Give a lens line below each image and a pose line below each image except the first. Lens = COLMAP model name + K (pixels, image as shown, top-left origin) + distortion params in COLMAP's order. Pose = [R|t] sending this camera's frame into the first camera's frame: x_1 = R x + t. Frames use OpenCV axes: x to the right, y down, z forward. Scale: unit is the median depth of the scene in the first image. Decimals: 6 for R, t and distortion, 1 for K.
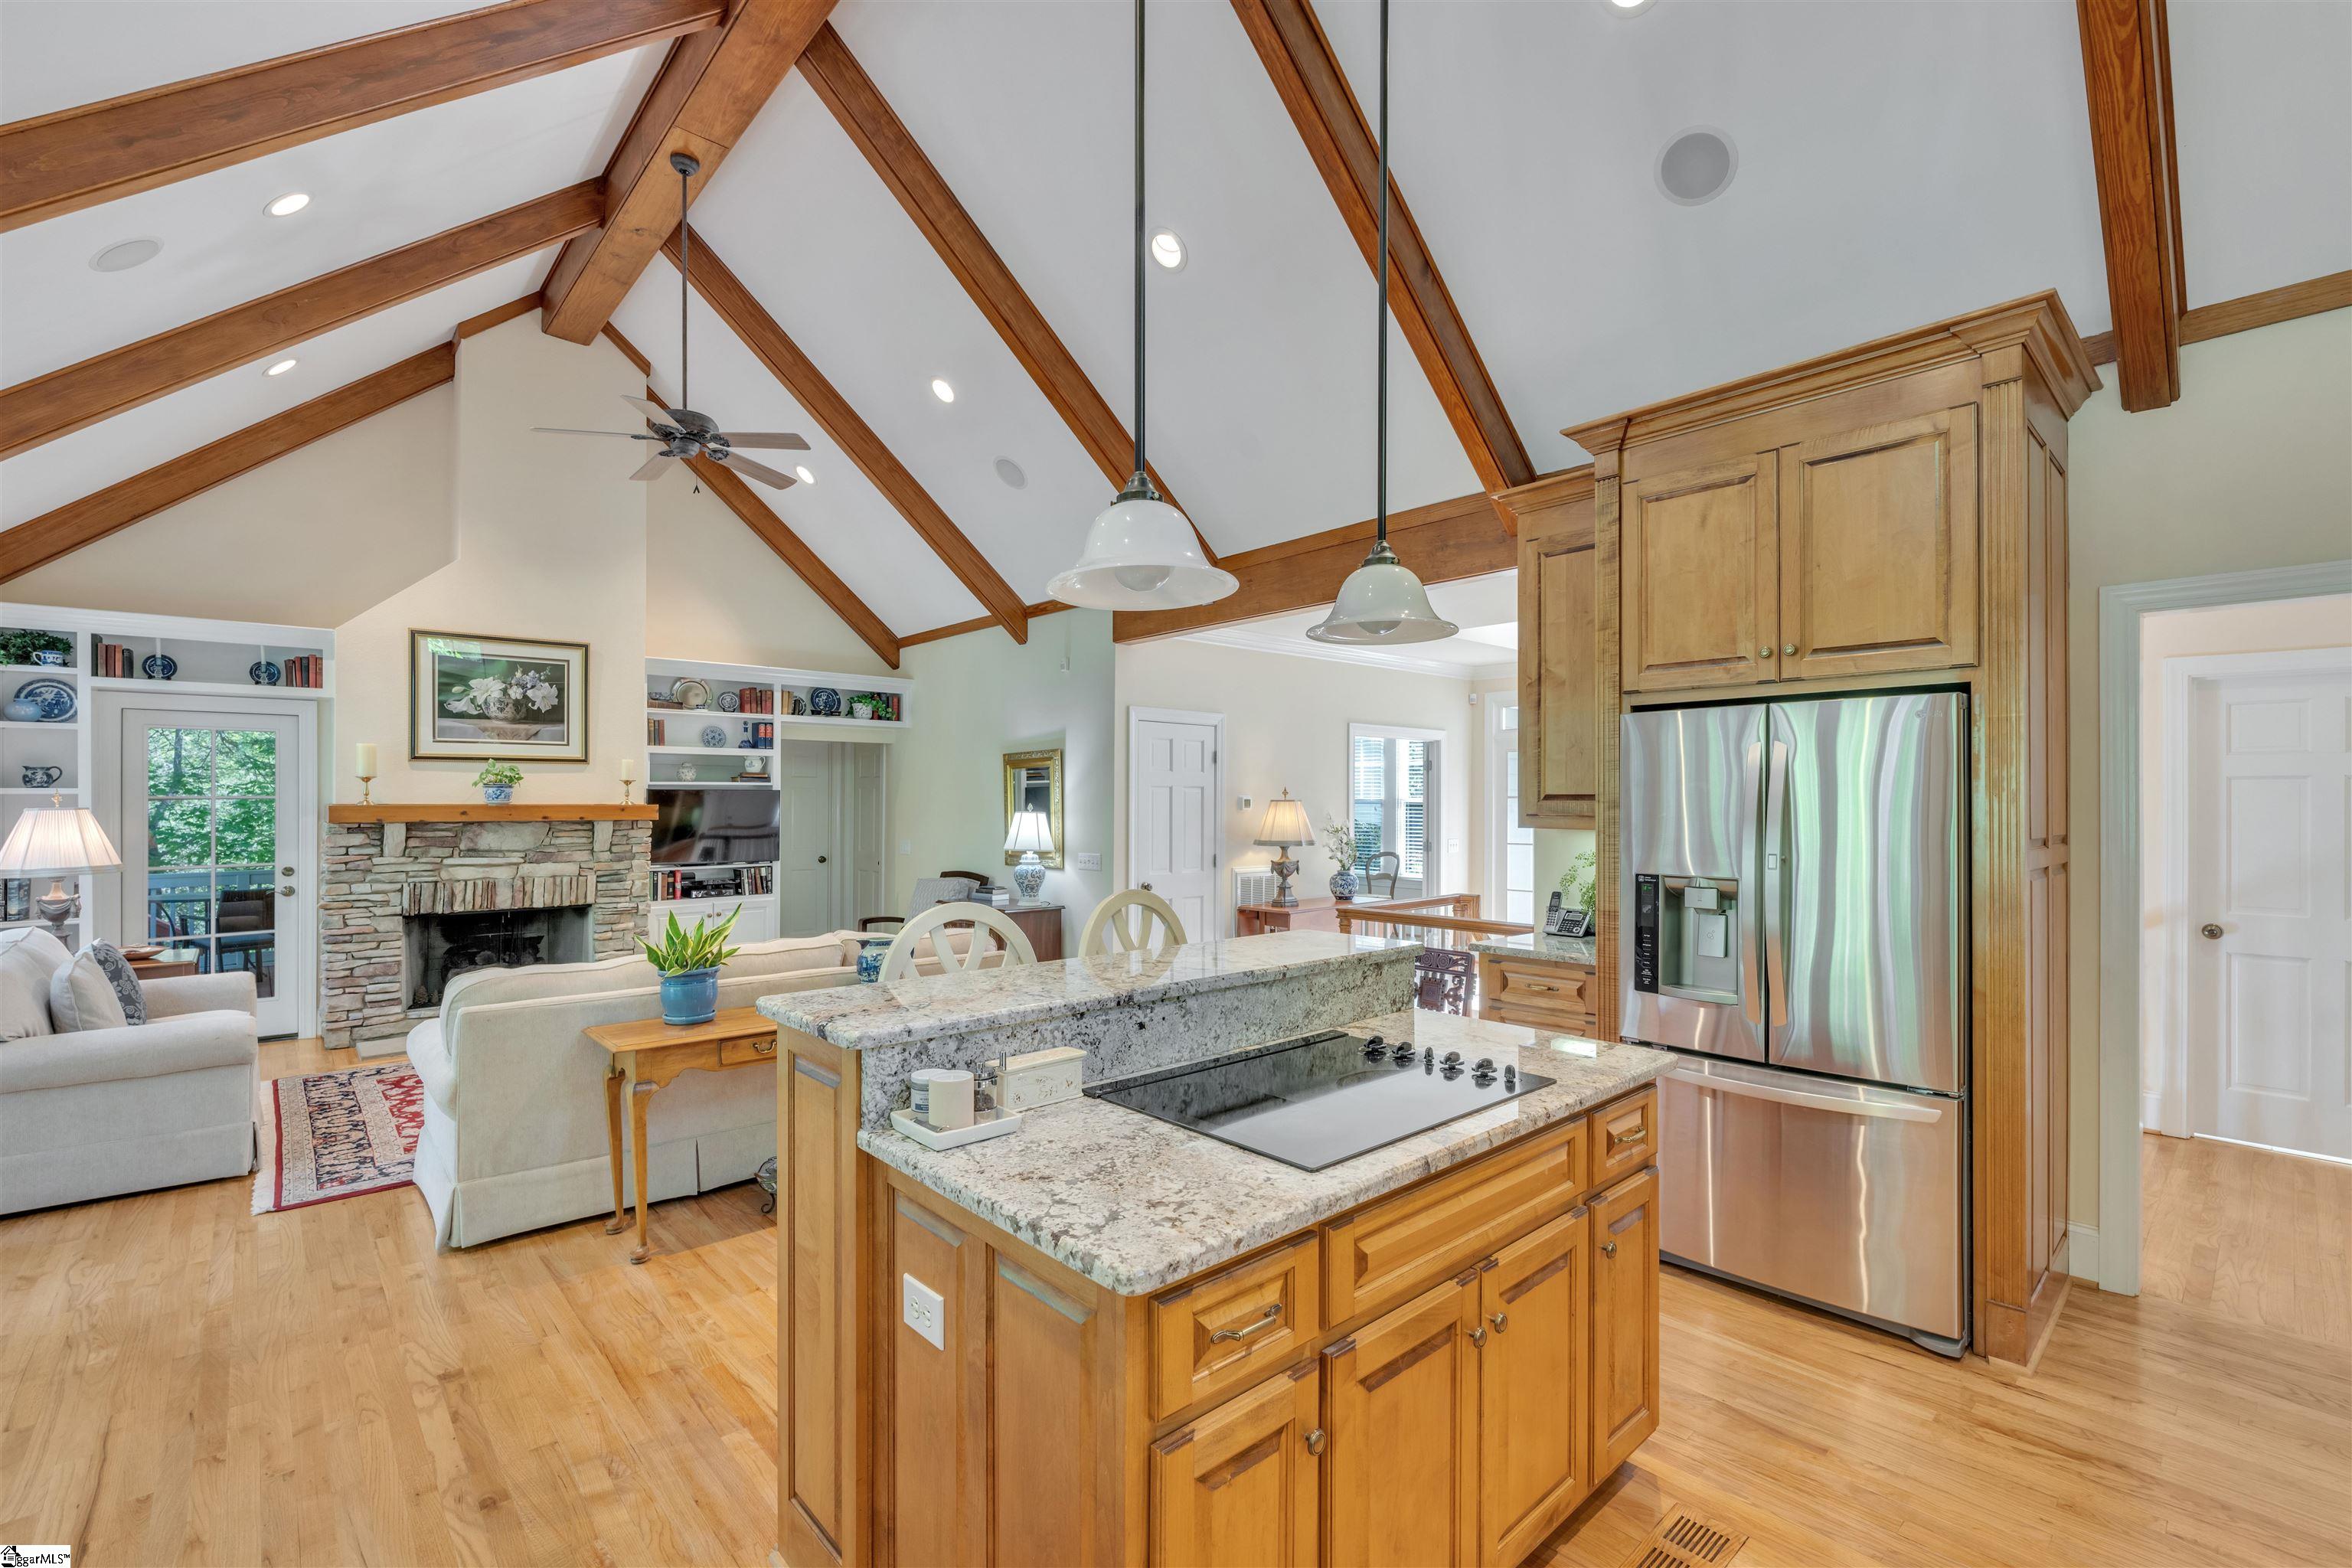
lens RADIAL K [[1025.7, 0, 1178.6], [0, 1025.7, 798.5], [0, 0, 1]] dist [-0.008360, 0.001420]
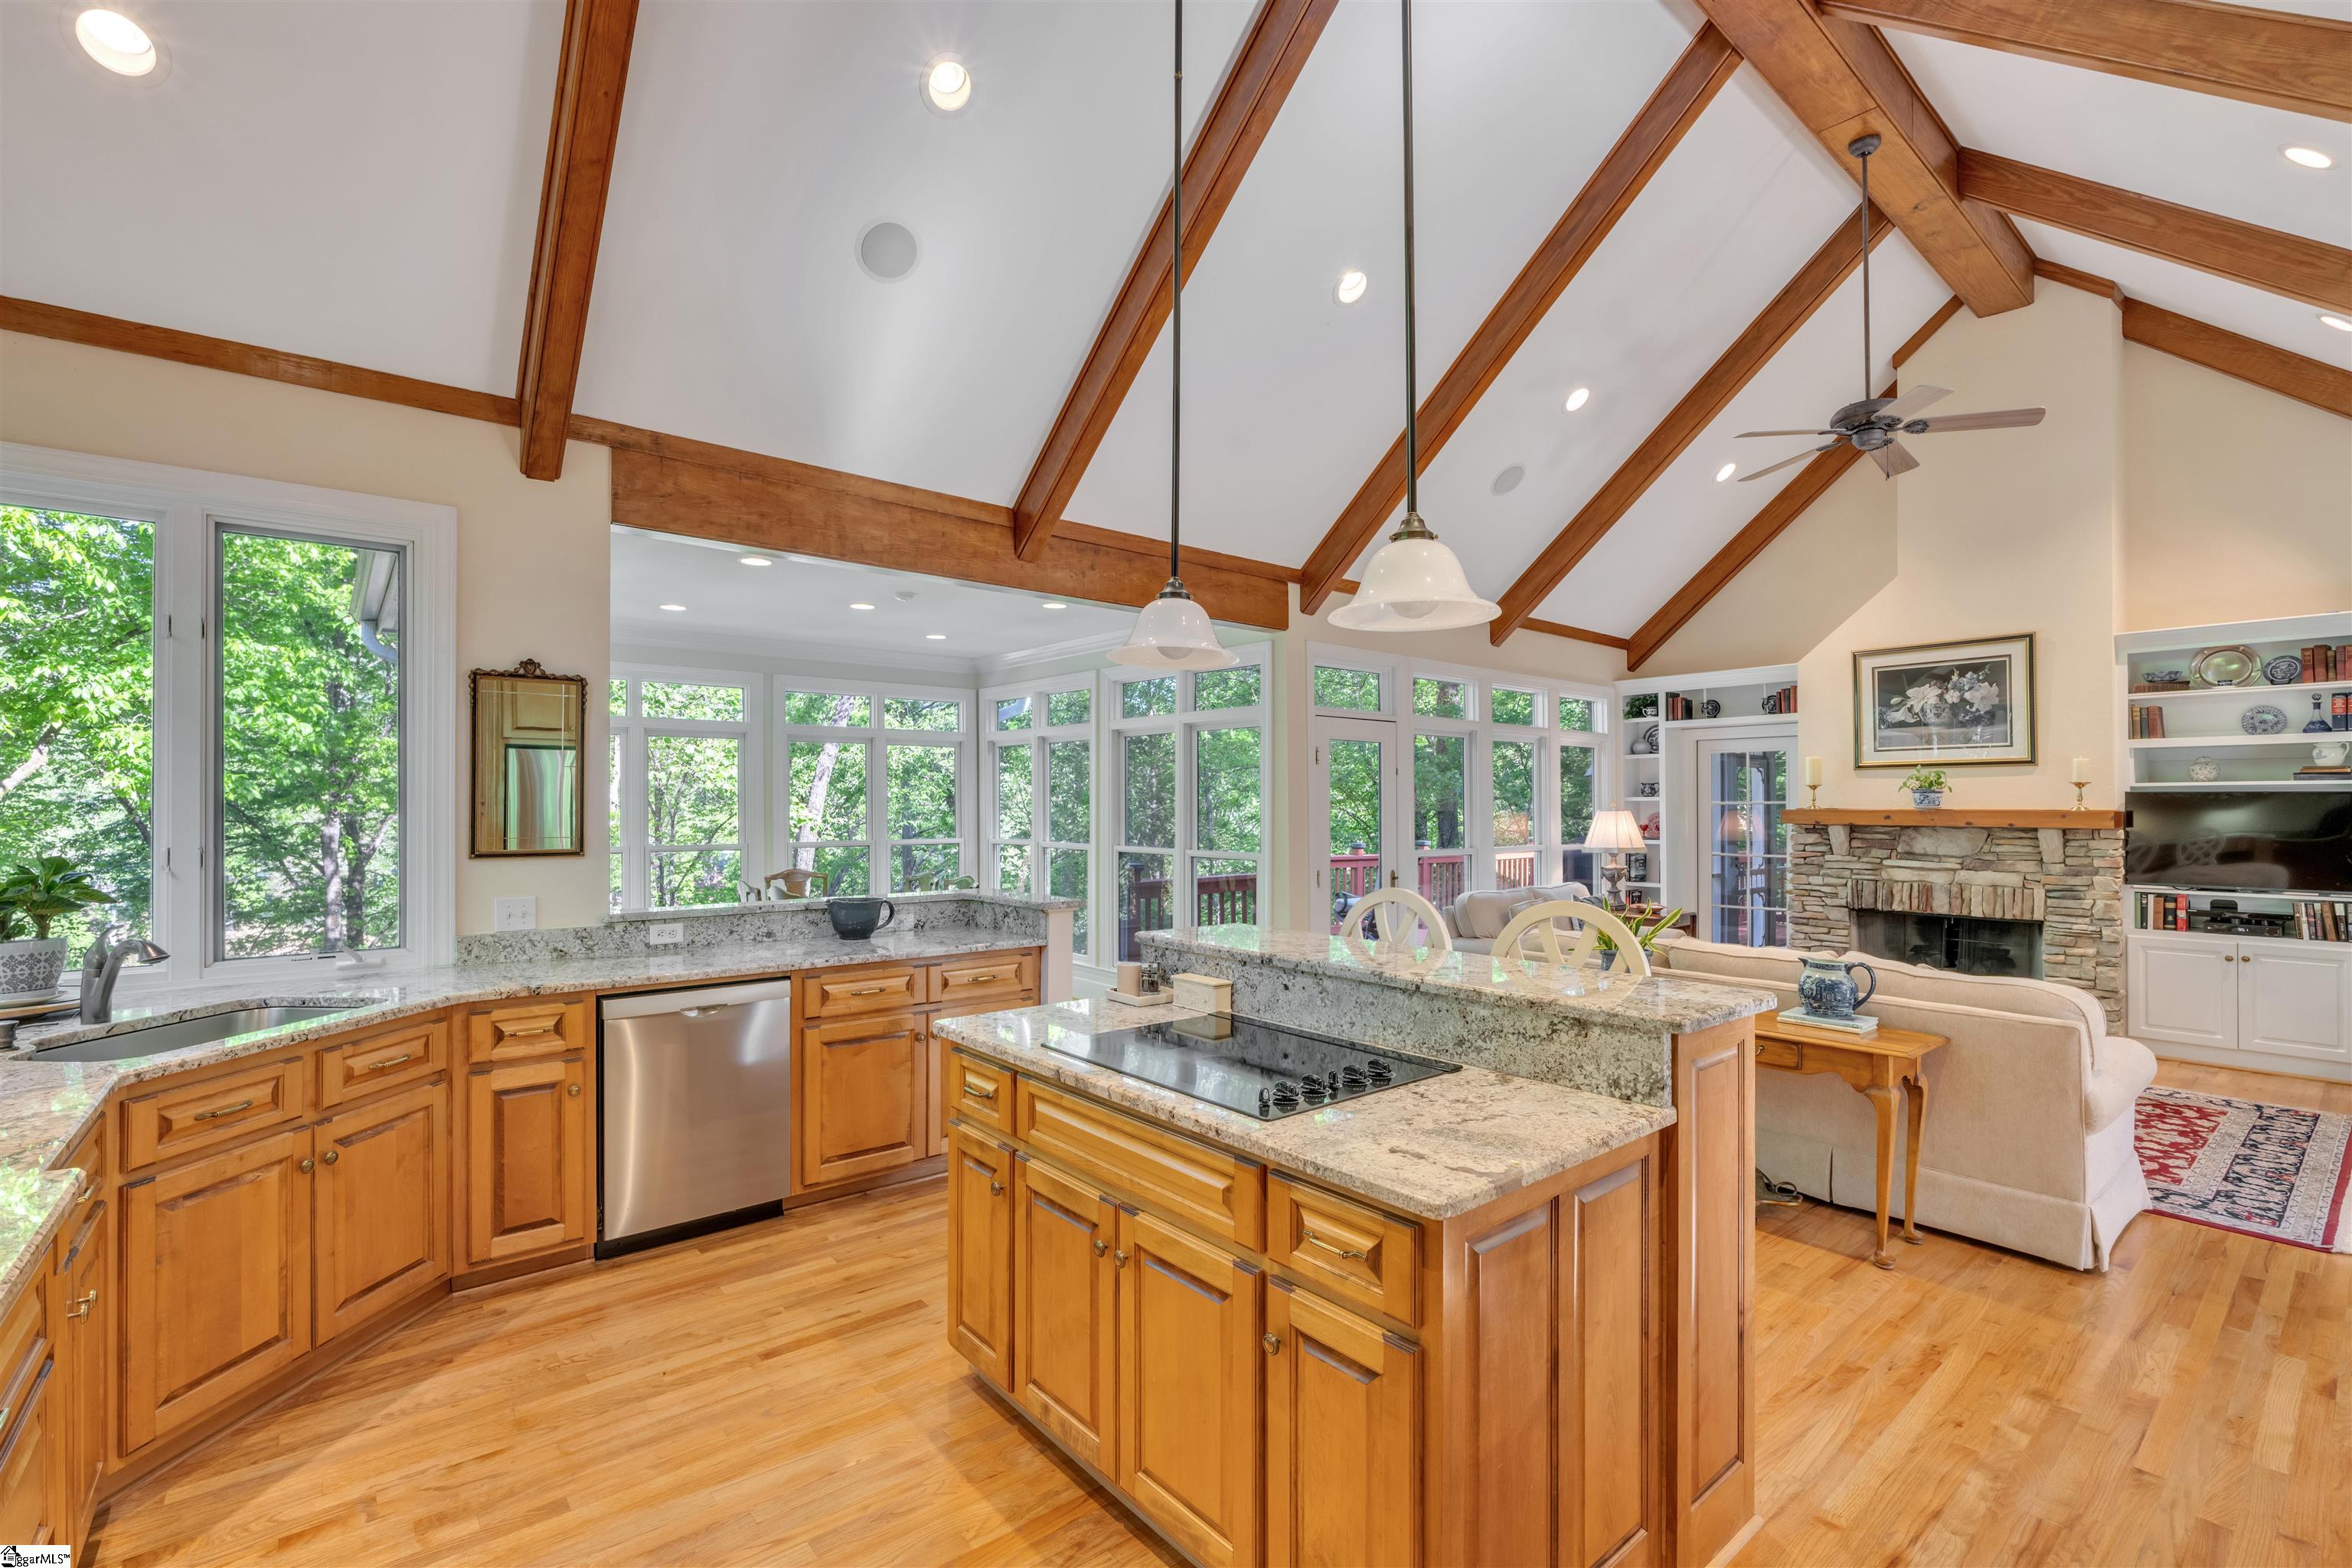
lens RADIAL K [[1046.7, 0, 1168.2], [0, 1046.7, 791.2], [0, 0, 1]] dist [-0.010277, 0.003218]
pose [[-0.051219, -0.011631, -0.998620, 0.409185], [0.000371, 0.999932, -0.011665, -0.000475], [0.998687, -0.000968, -0.051212, 0.303434]]
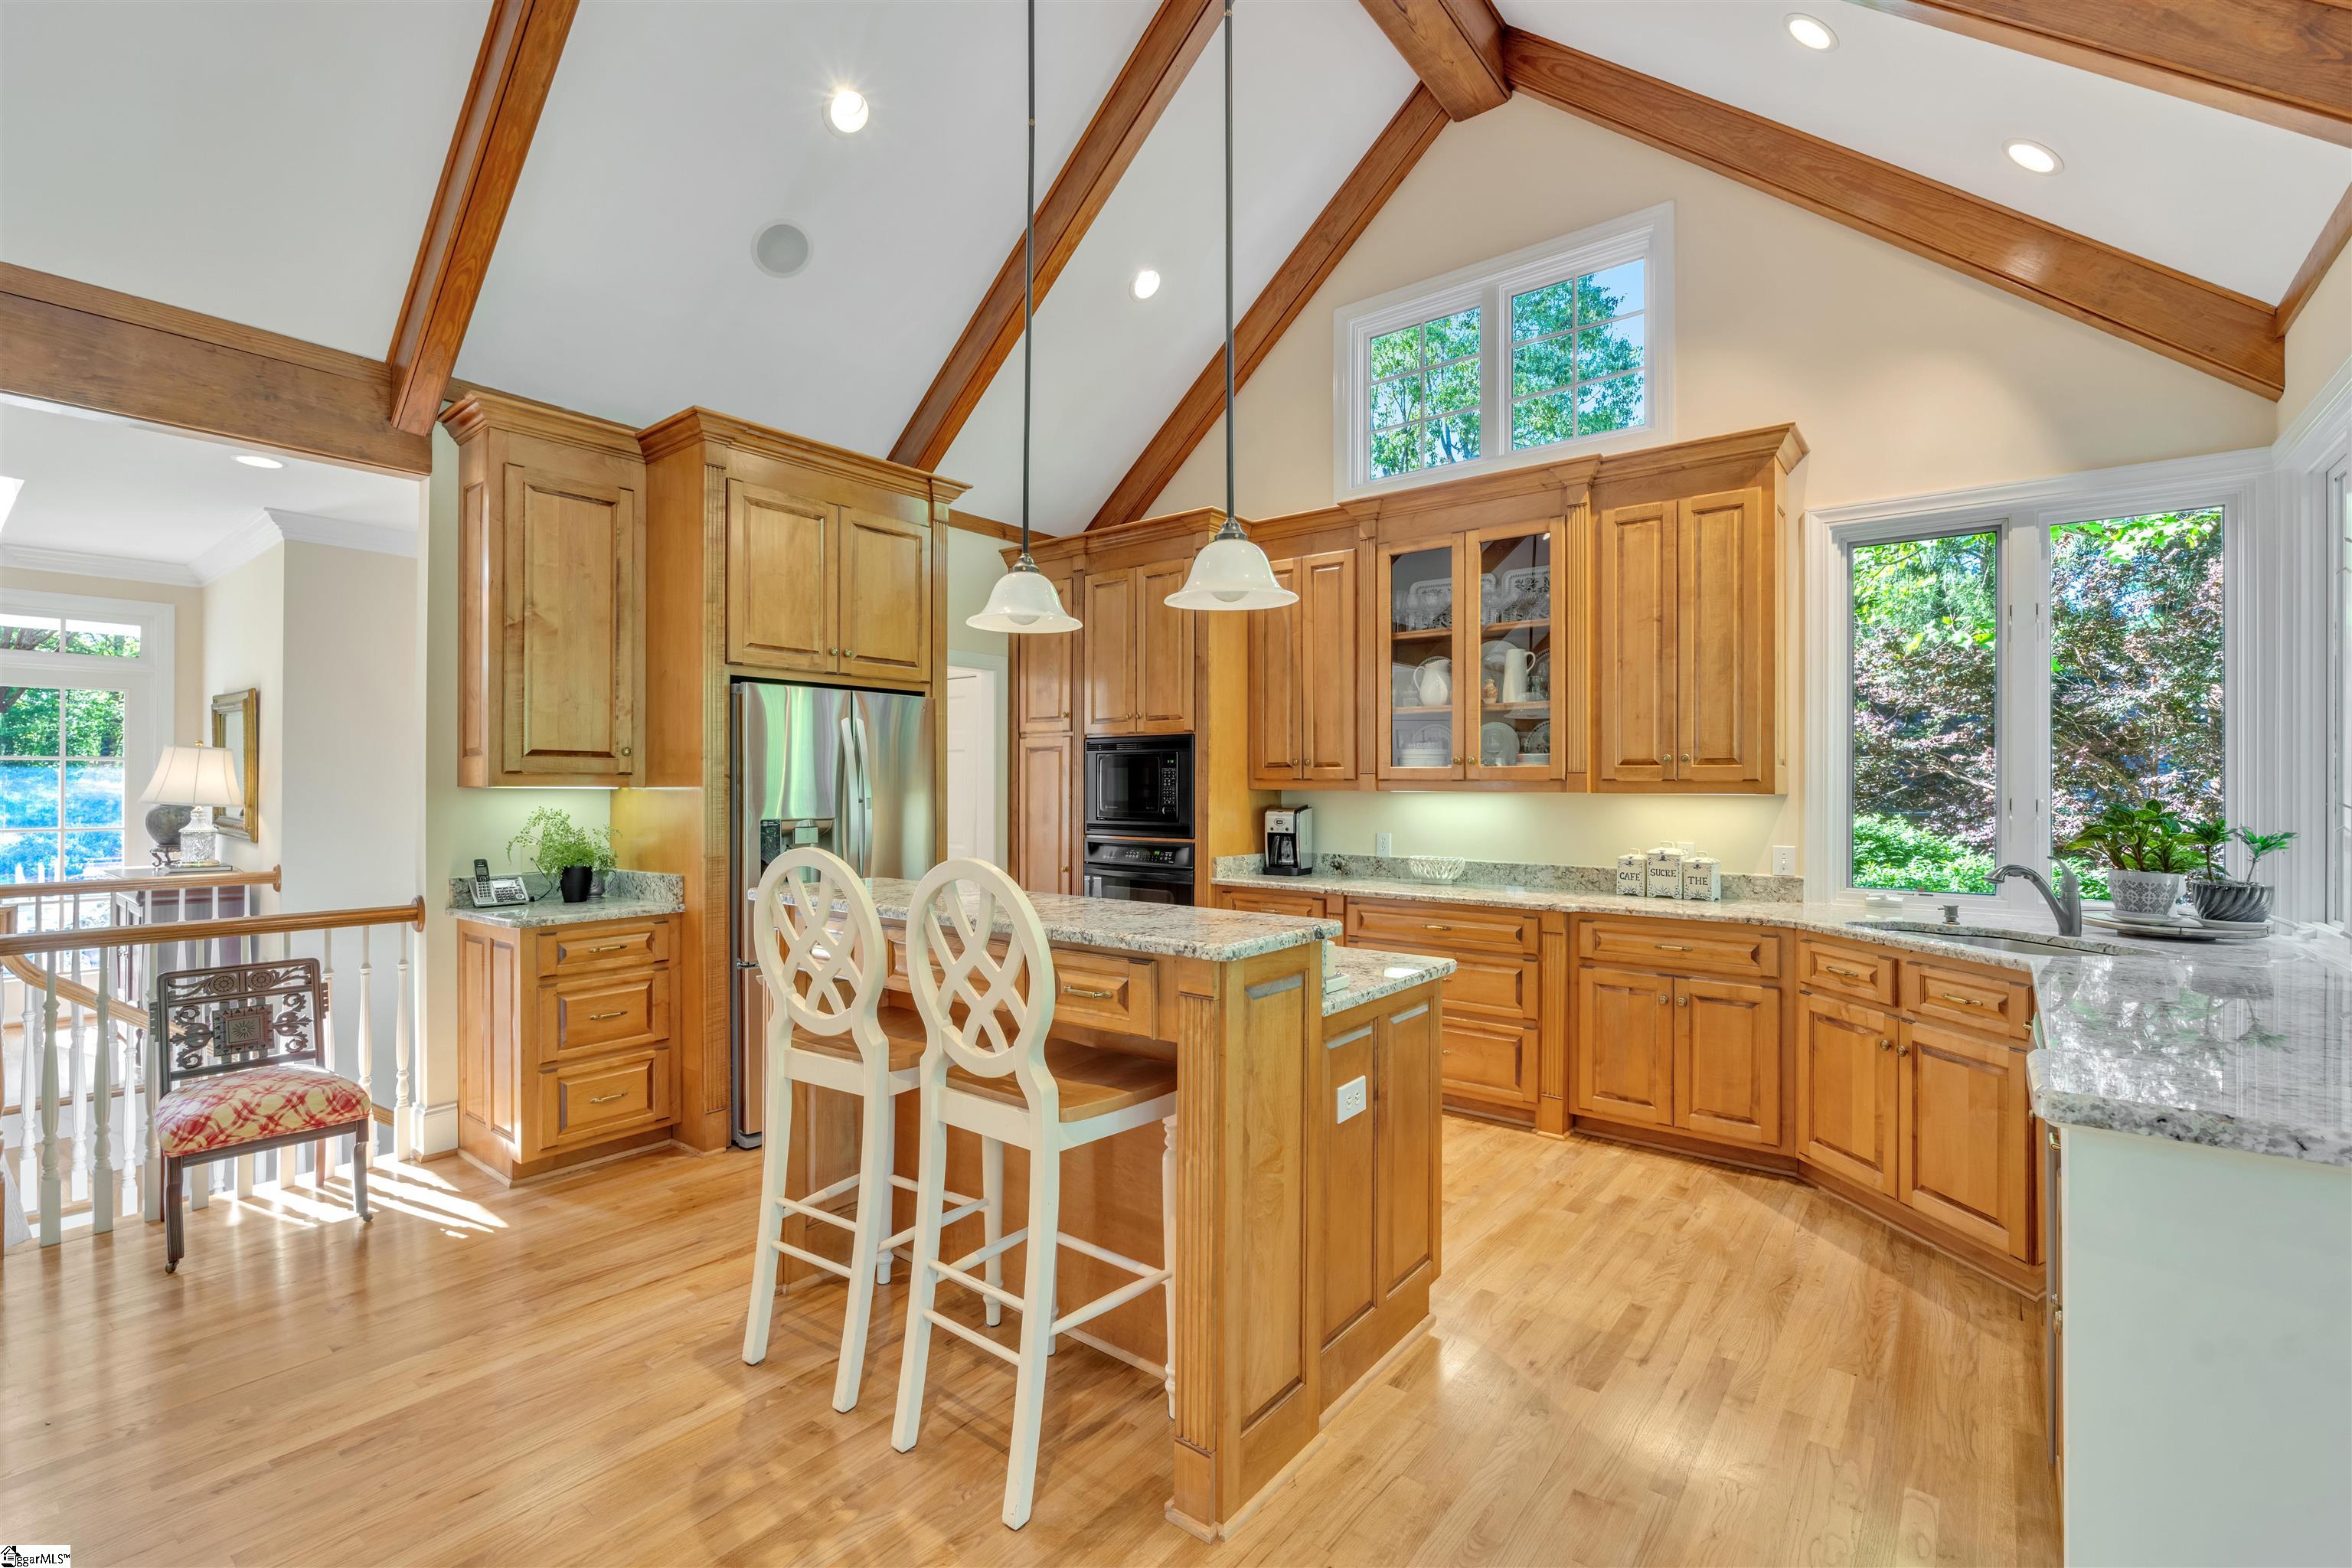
lens RADIAL K [[1046.7, 0, 1185.3], [0, 1046.7, 779.8], [0, 0, 1]] dist [-0.010277, 0.003218]
pose [[-0.174653, 0.003717, 0.984623, -0.416911], [-0.005694, 0.999972, -0.004785, 0.015313], [-0.984614, -0.006442, -0.174627, 0.370021]]
